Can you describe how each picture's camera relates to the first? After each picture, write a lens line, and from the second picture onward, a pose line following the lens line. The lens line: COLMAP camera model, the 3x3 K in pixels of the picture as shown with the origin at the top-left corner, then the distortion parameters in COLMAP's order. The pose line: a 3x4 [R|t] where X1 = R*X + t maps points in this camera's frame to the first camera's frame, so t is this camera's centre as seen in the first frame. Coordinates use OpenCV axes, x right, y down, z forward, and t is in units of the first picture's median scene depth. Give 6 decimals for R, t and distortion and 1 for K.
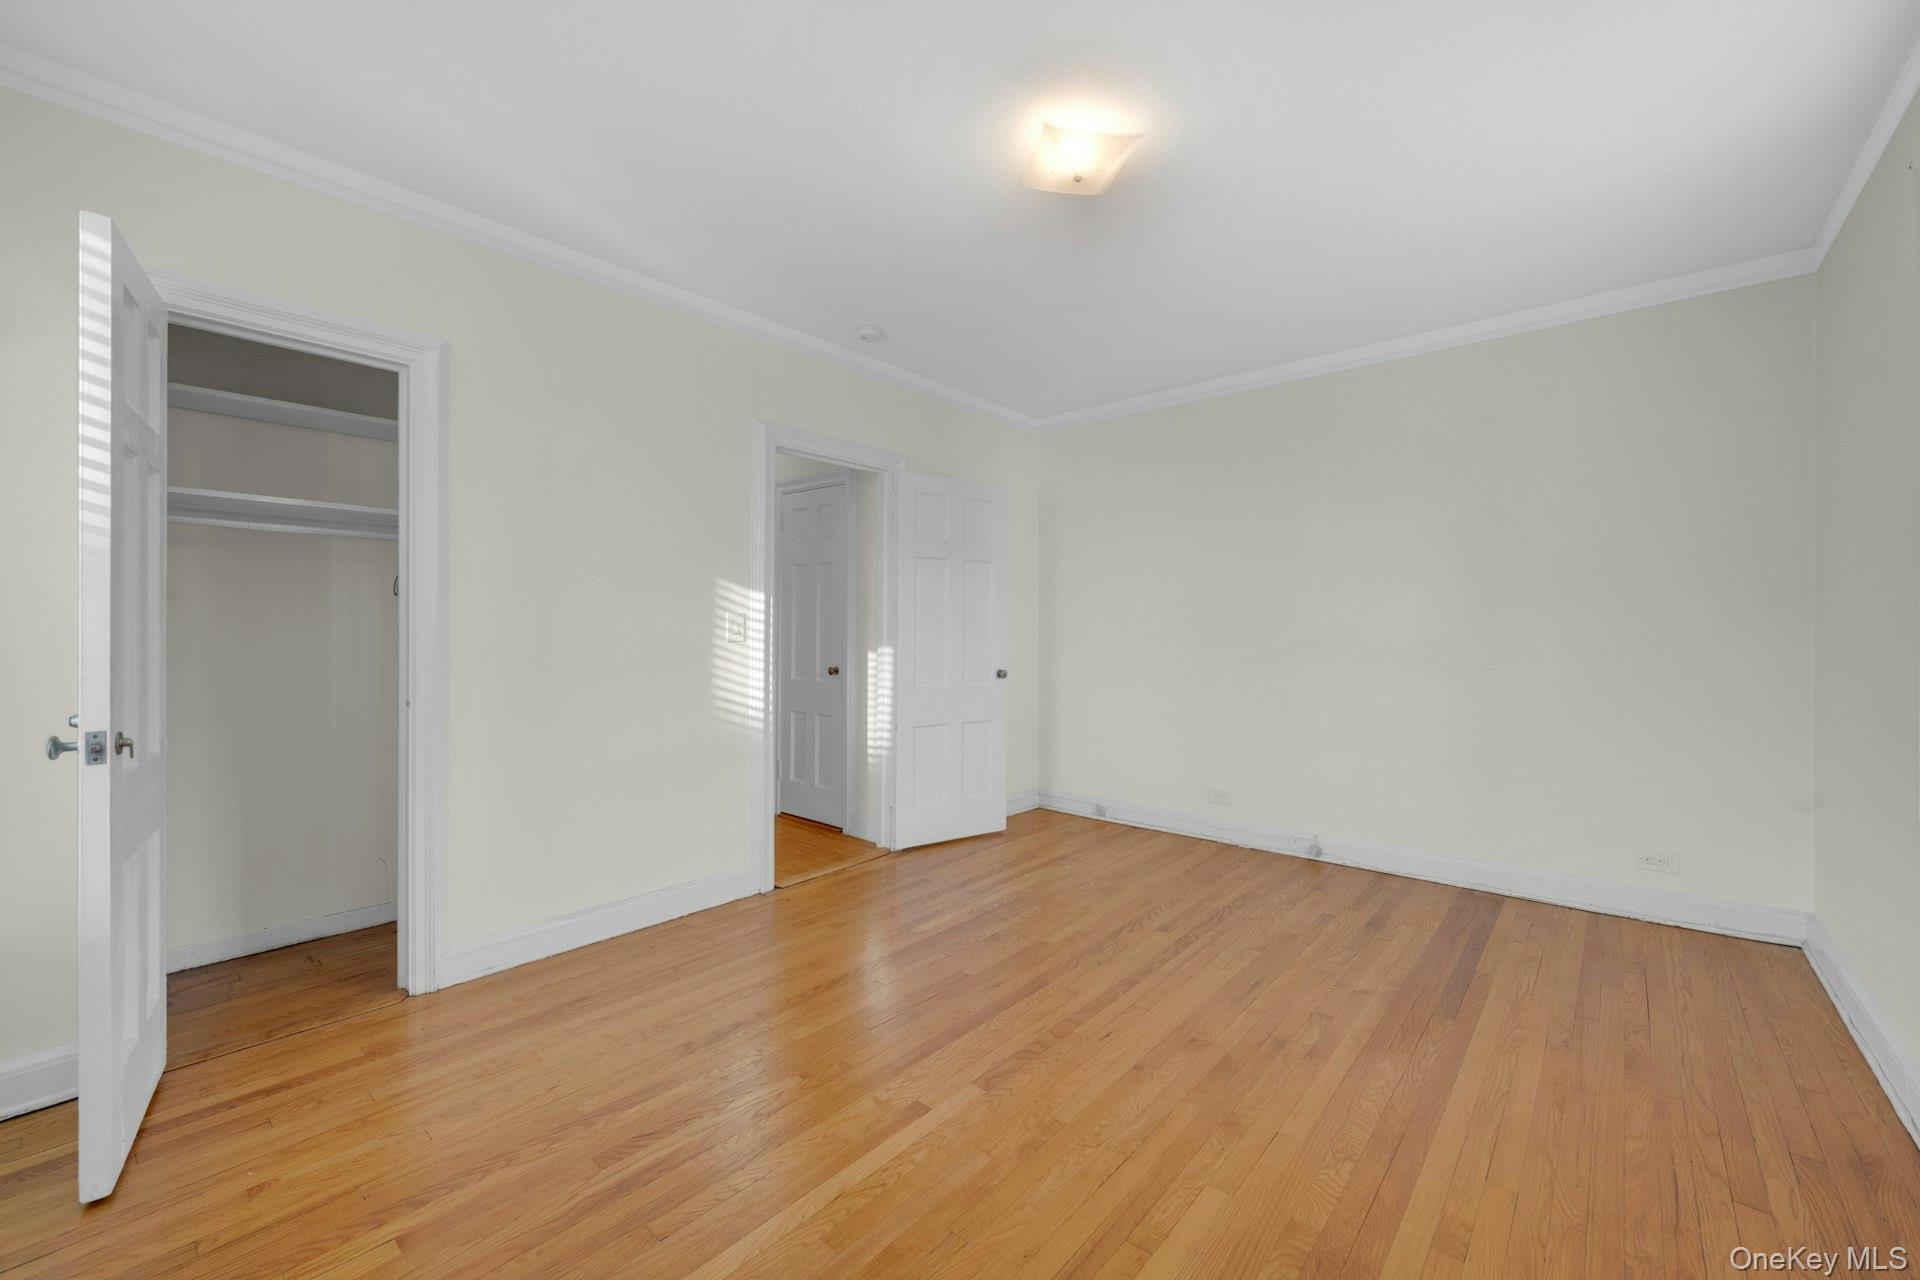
lens RADIAL K [[773.1, 0, 961.0], [0, 773.1, 629.1], [0, 0, 1]] dist [-0.001149, -0.000179]
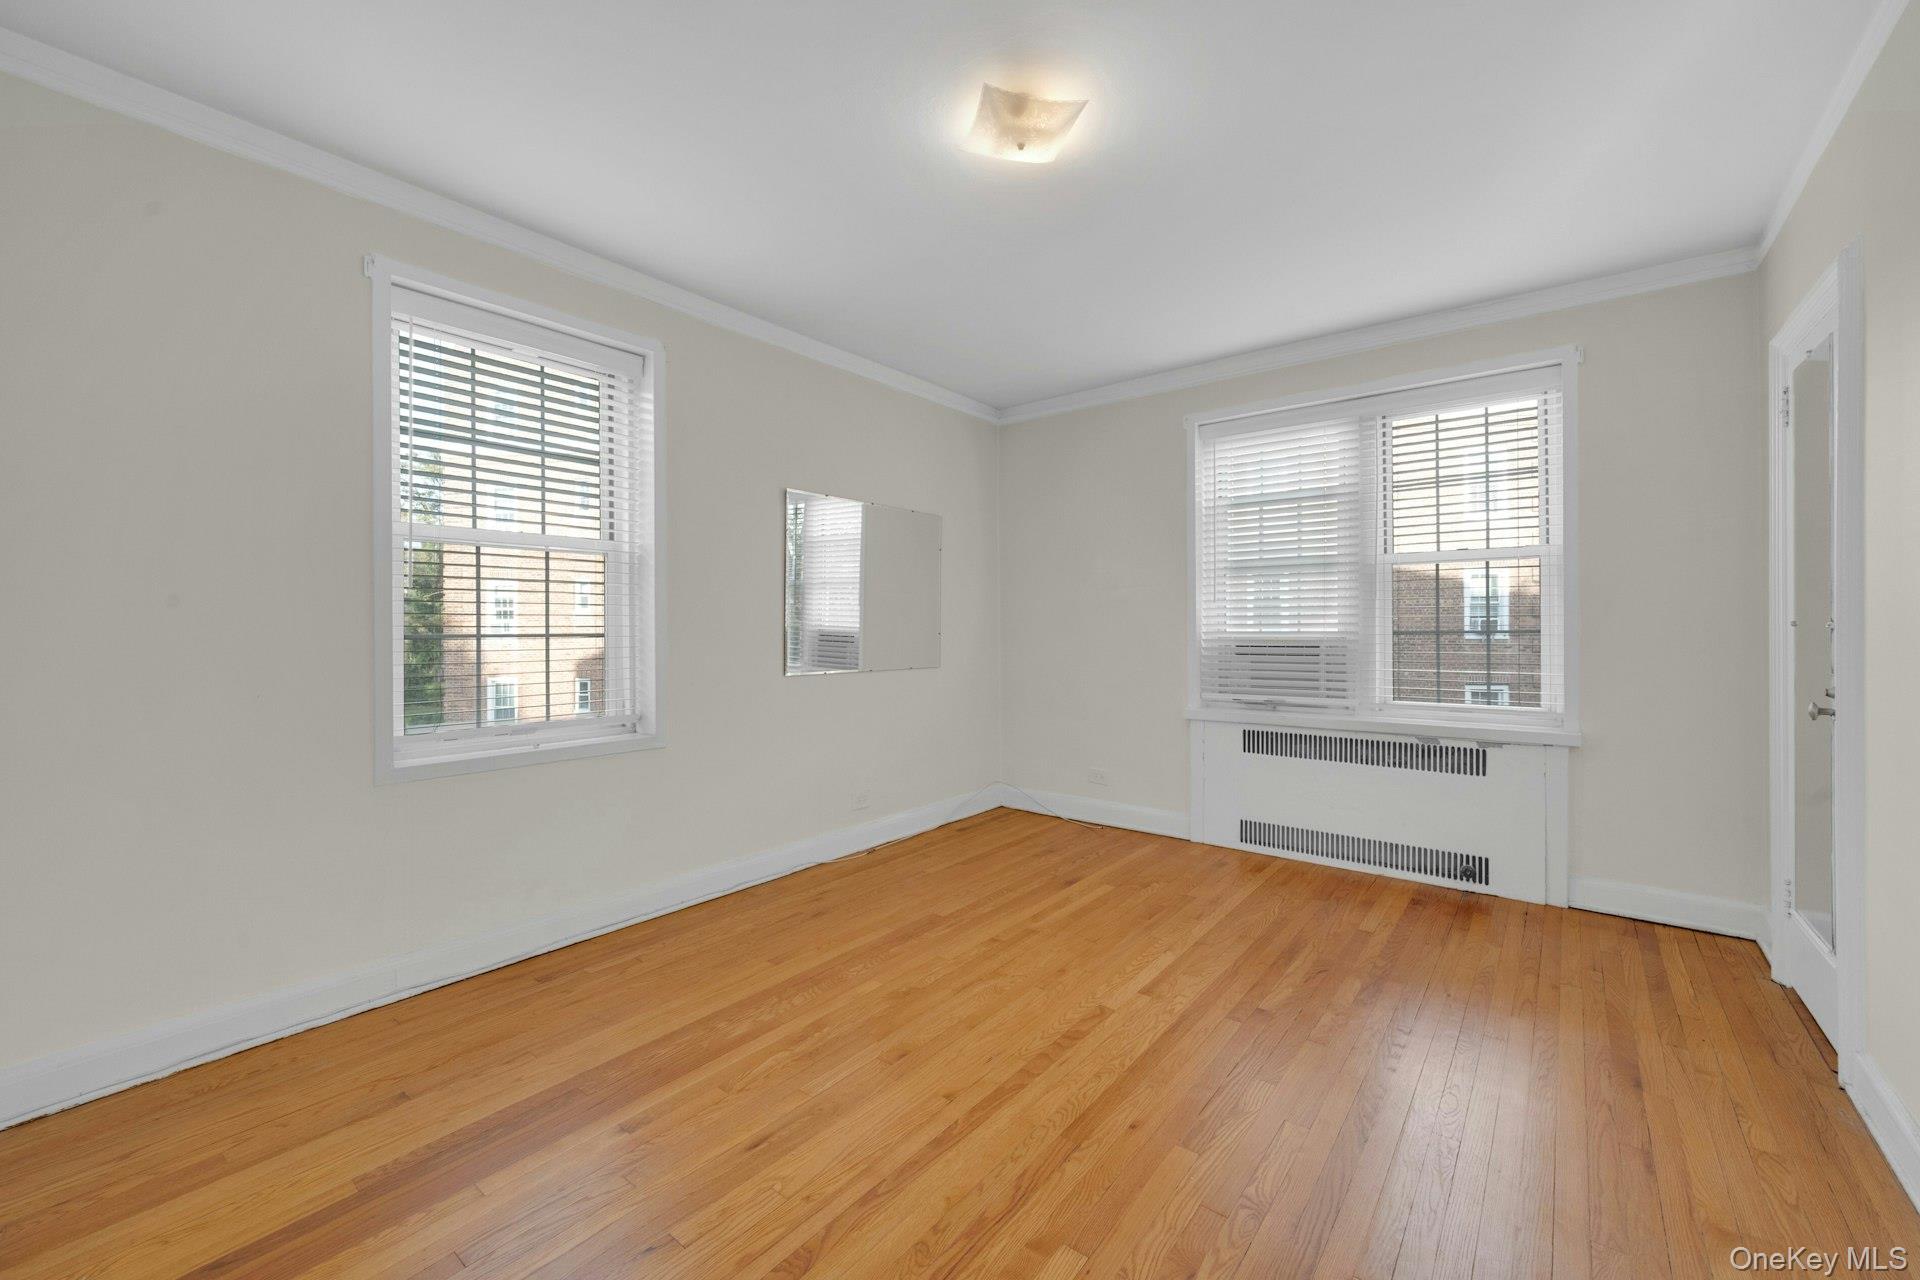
lens RADIAL K [[773.1, 0, 961.0], [0, 773.1, 629.1], [0, 0, 1]] dist [-0.001149, -0.000179]
pose [[-0.998941, 0.003062, -0.045897, 0.266148], [0.003003, 0.999995, 0.001348, 0.006020], [0.045901, 0.001209, -0.998945, 1.925106]]
